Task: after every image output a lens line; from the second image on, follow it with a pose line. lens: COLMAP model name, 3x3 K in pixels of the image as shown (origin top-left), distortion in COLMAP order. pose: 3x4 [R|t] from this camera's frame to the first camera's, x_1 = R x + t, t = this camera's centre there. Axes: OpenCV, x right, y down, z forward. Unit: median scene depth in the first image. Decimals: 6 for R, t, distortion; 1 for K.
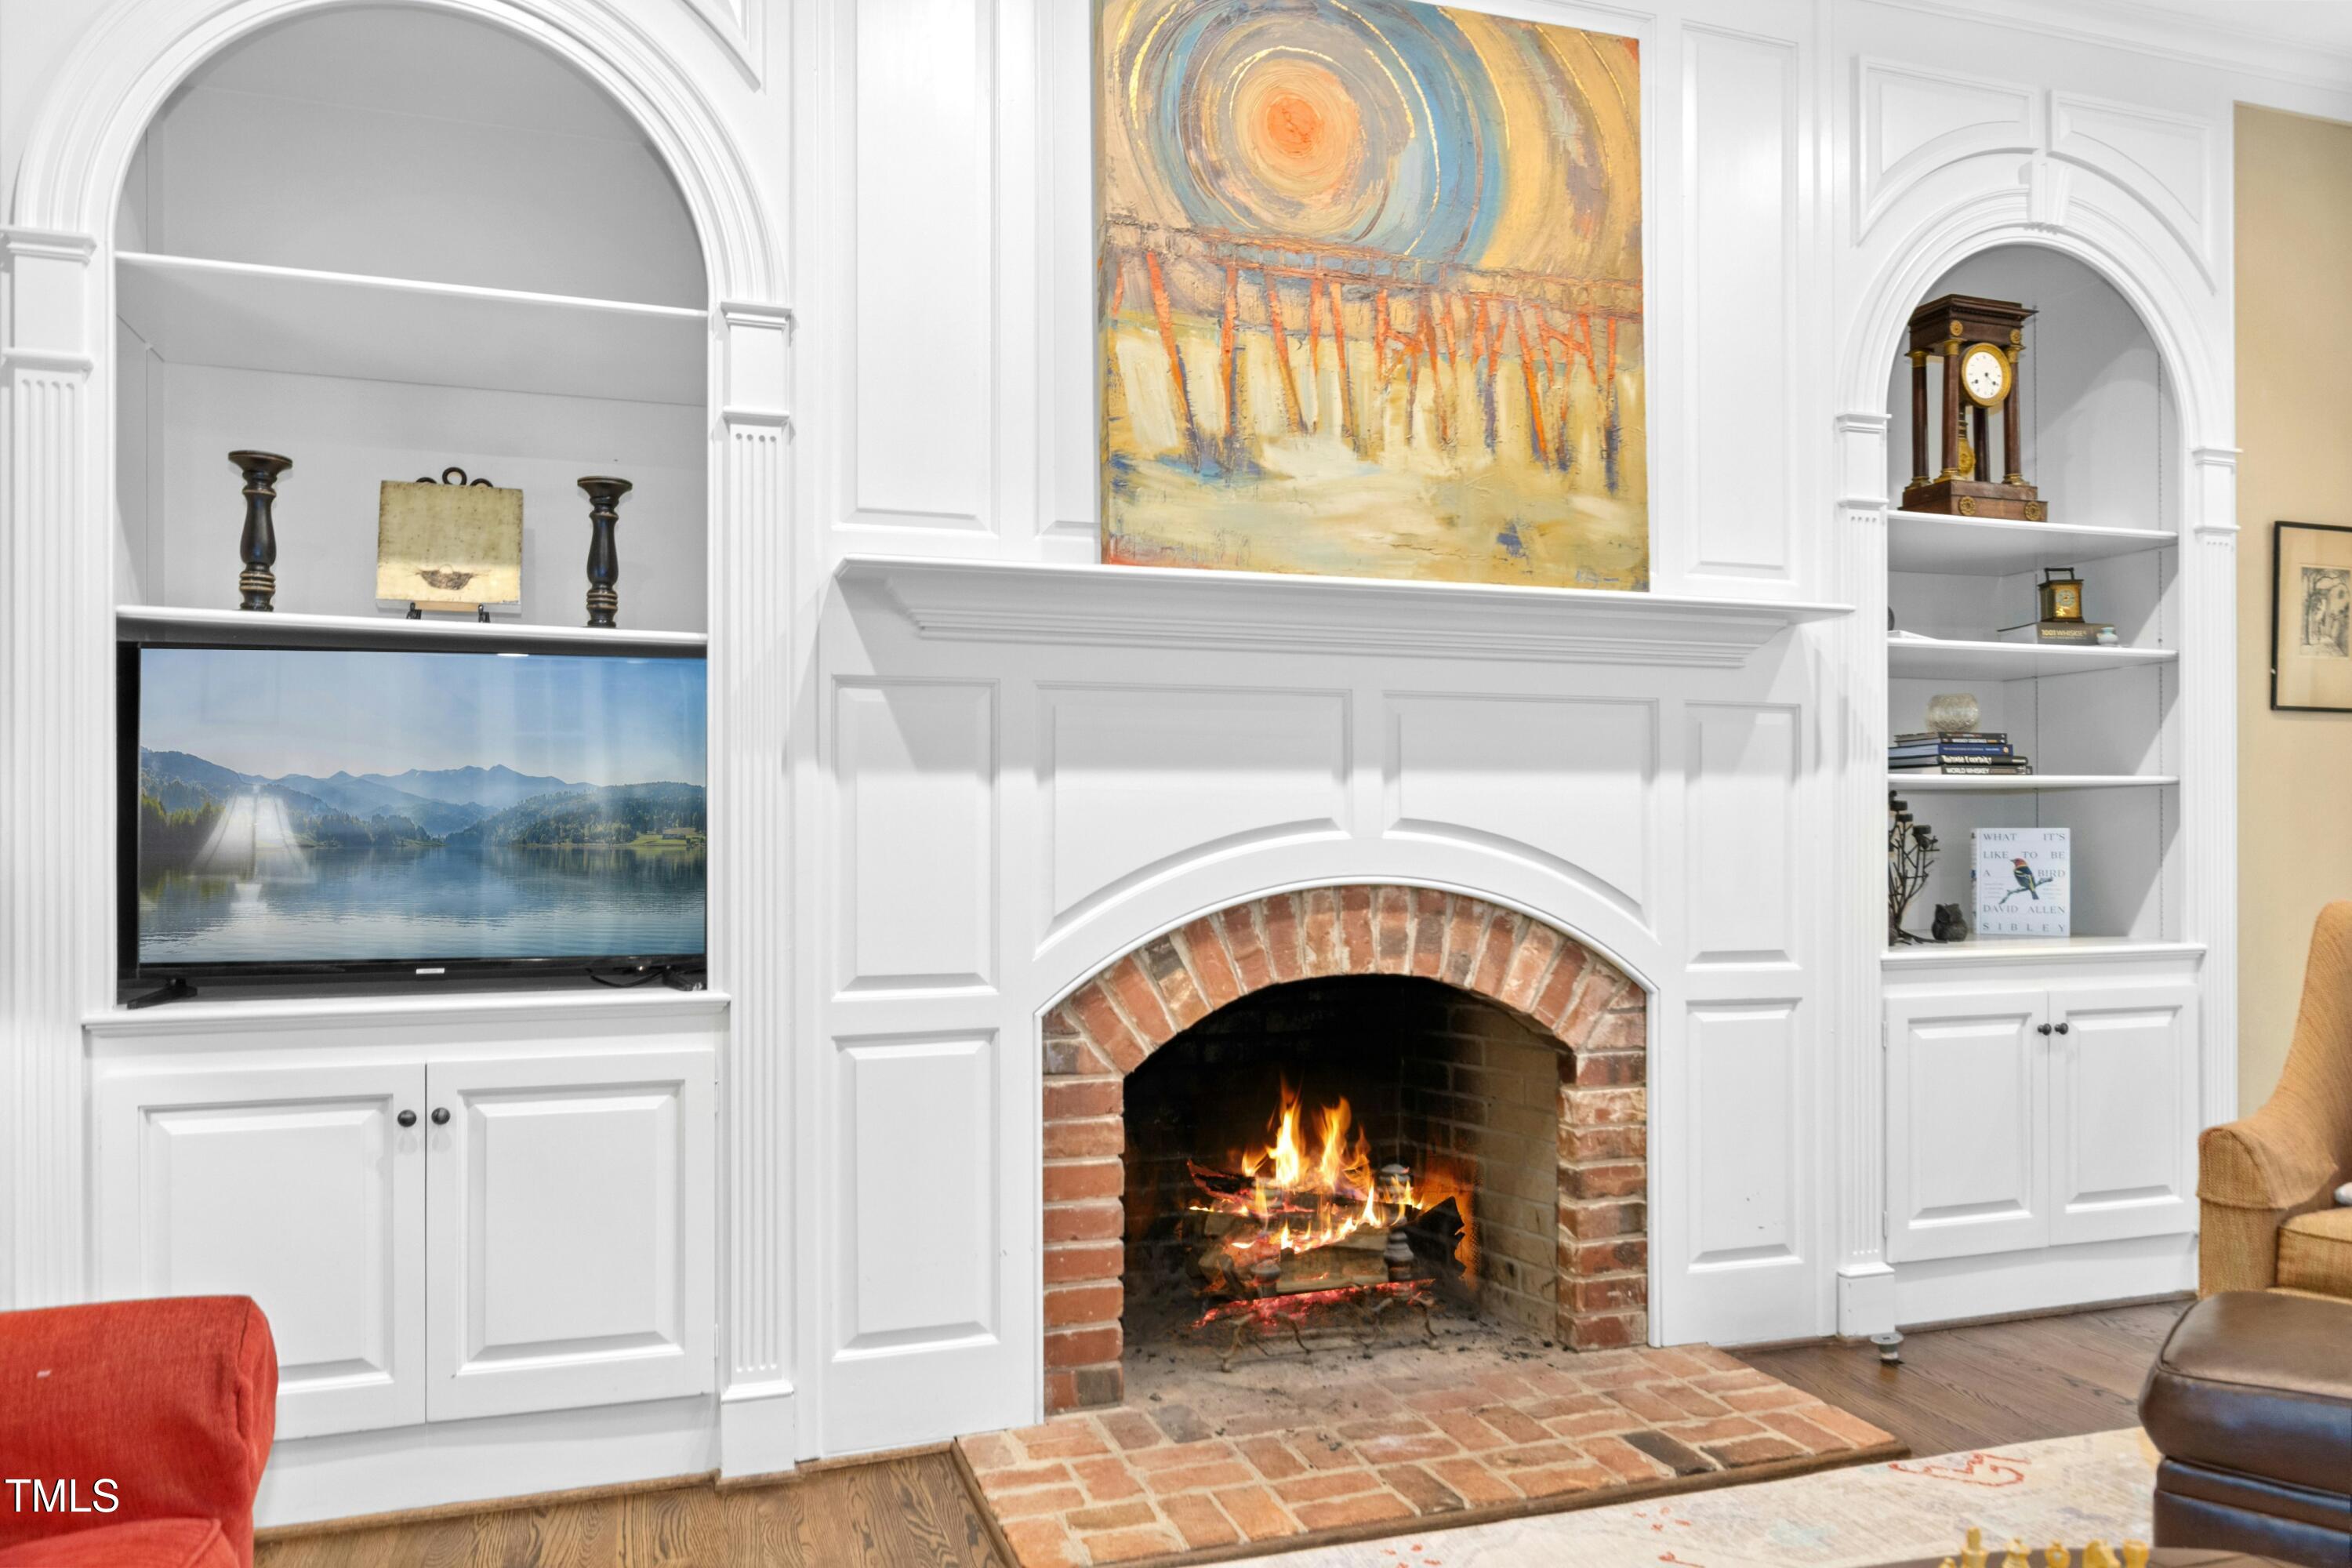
lens RADIAL K [[1750.8, 0, 1182.0], [0, 1750.8, 787.6], [0, 0, 1]] dist [-0.003429, 0.002900]
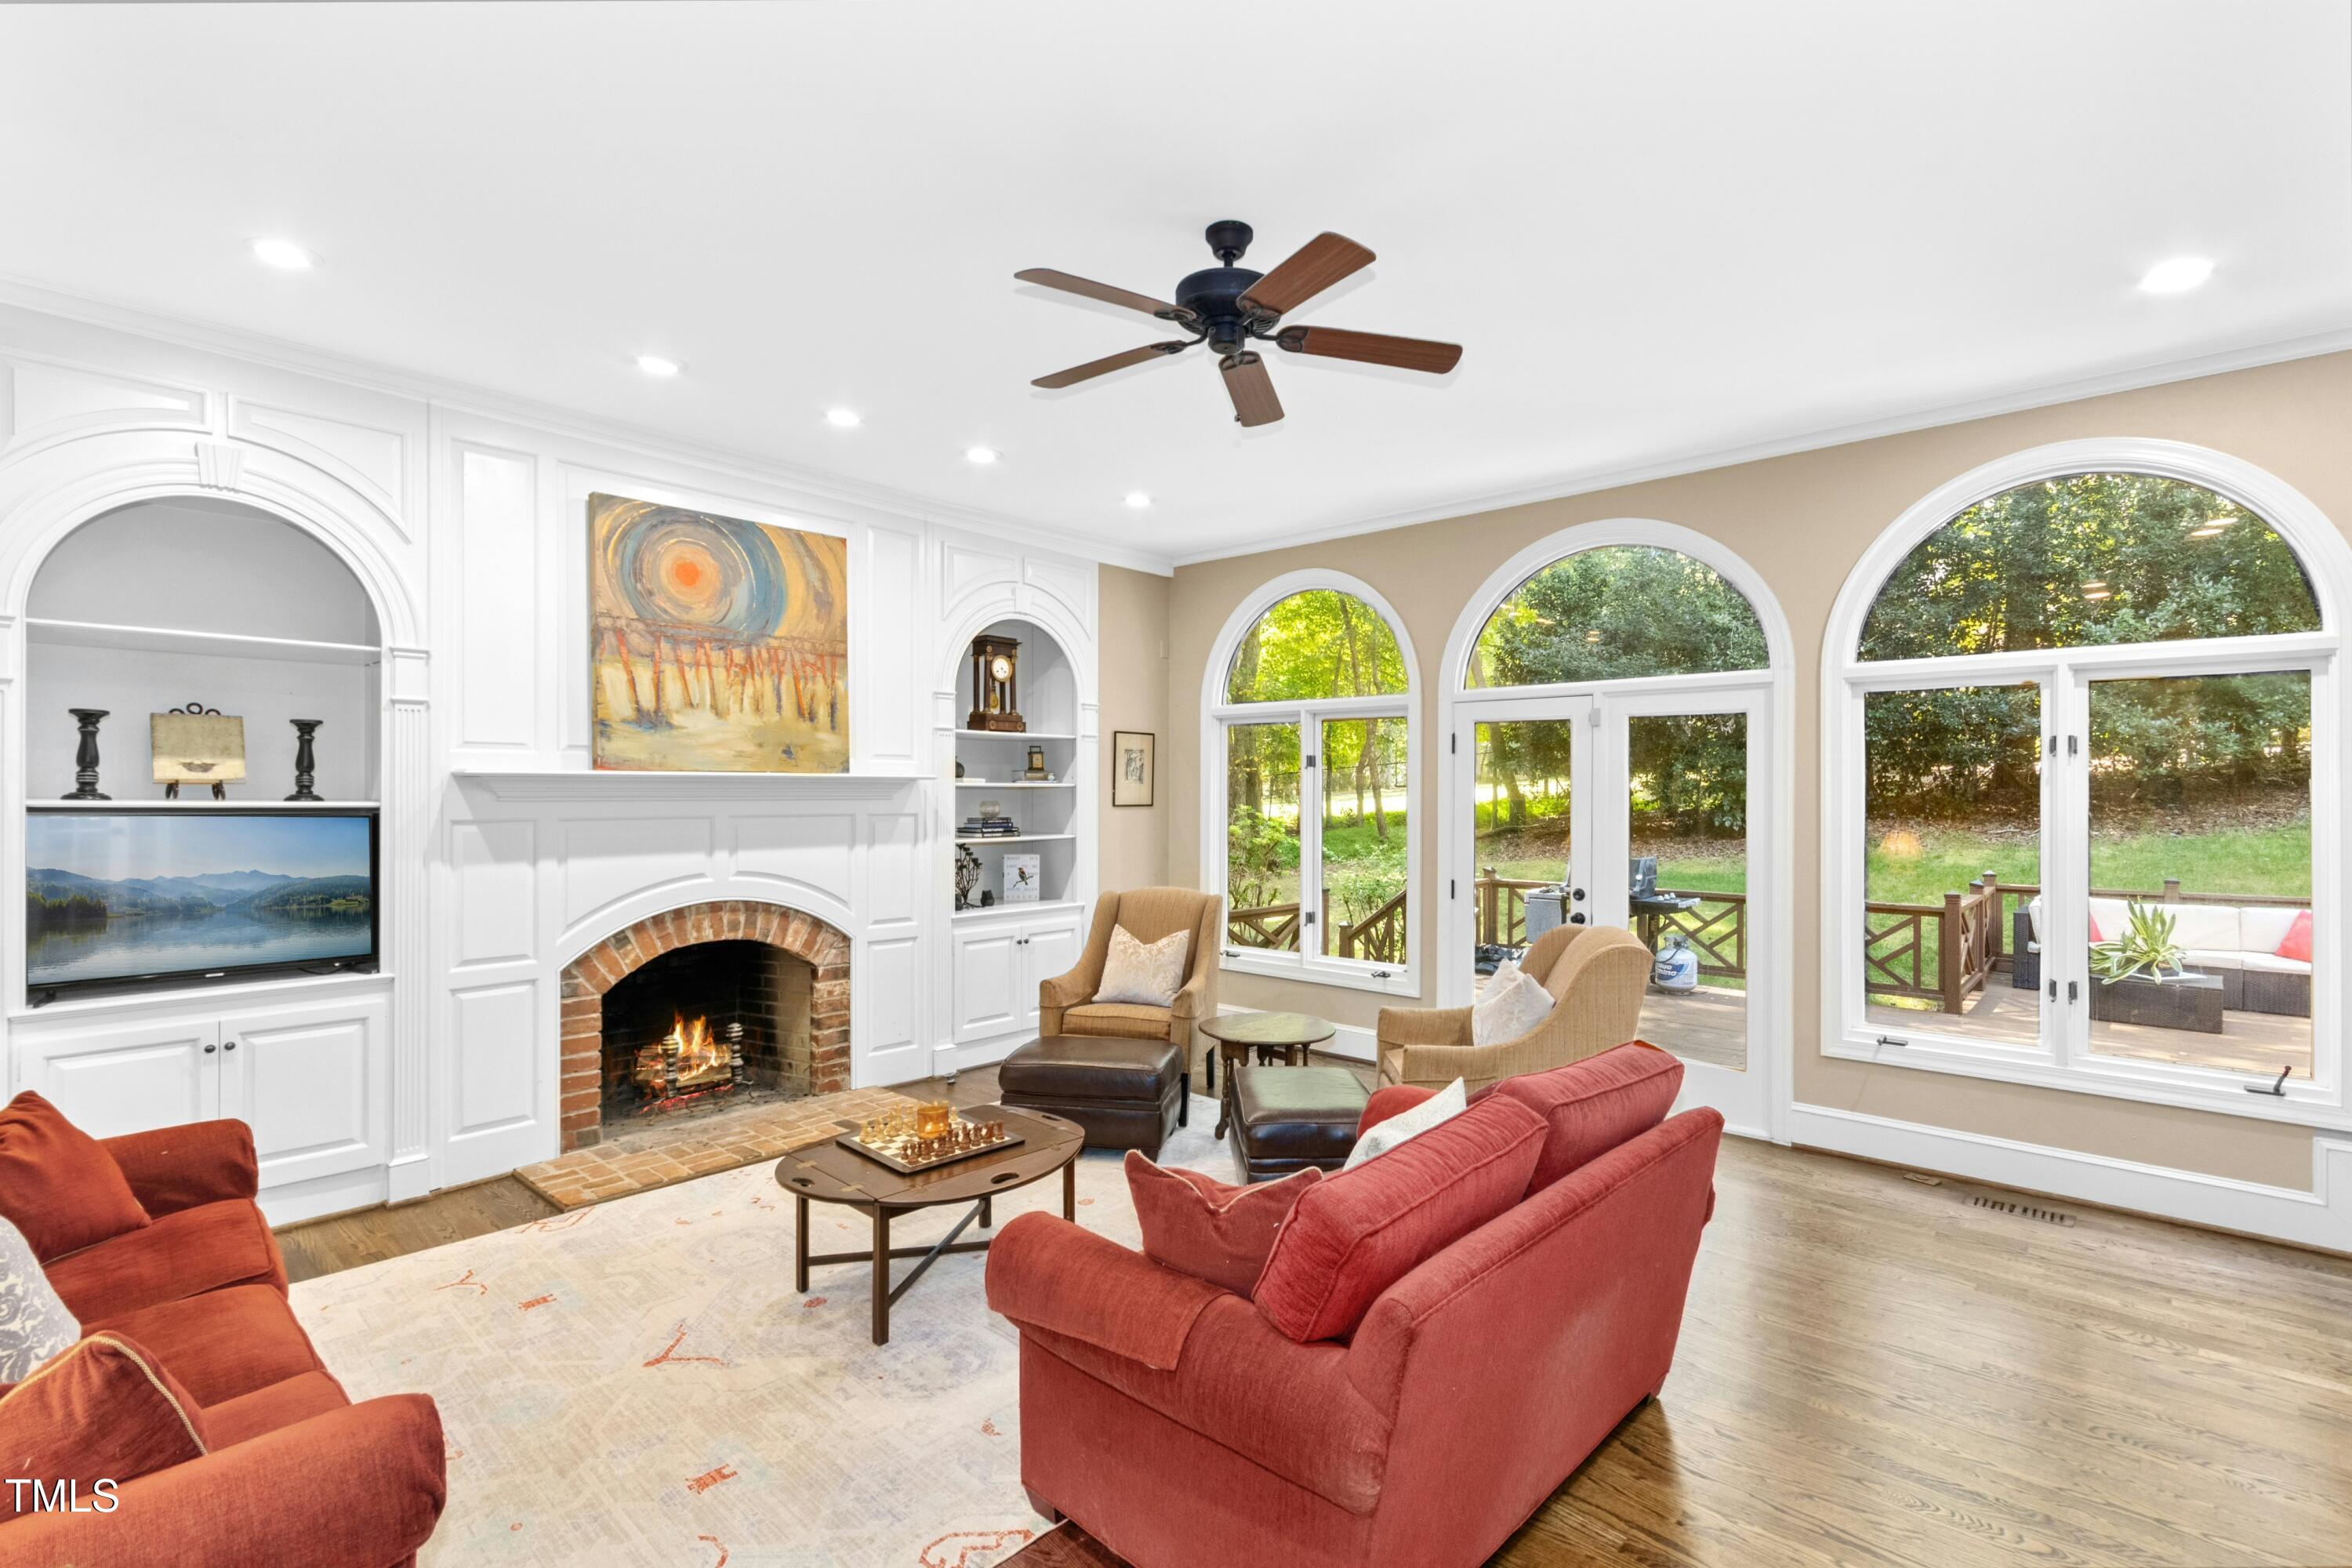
lens RADIAL K [[1108.9, 0, 1184.5], [0, 1108.9, 787.4], [0, 0, 1]] dist [0.010785, -0.001705]
pose [[0.877699, 0.001637, 0.479209, -0.060966], [-0.005903, 0.999955, 0.007396, -0.112396], [-0.479175, -0.009320, 0.877670, -0.583012]]
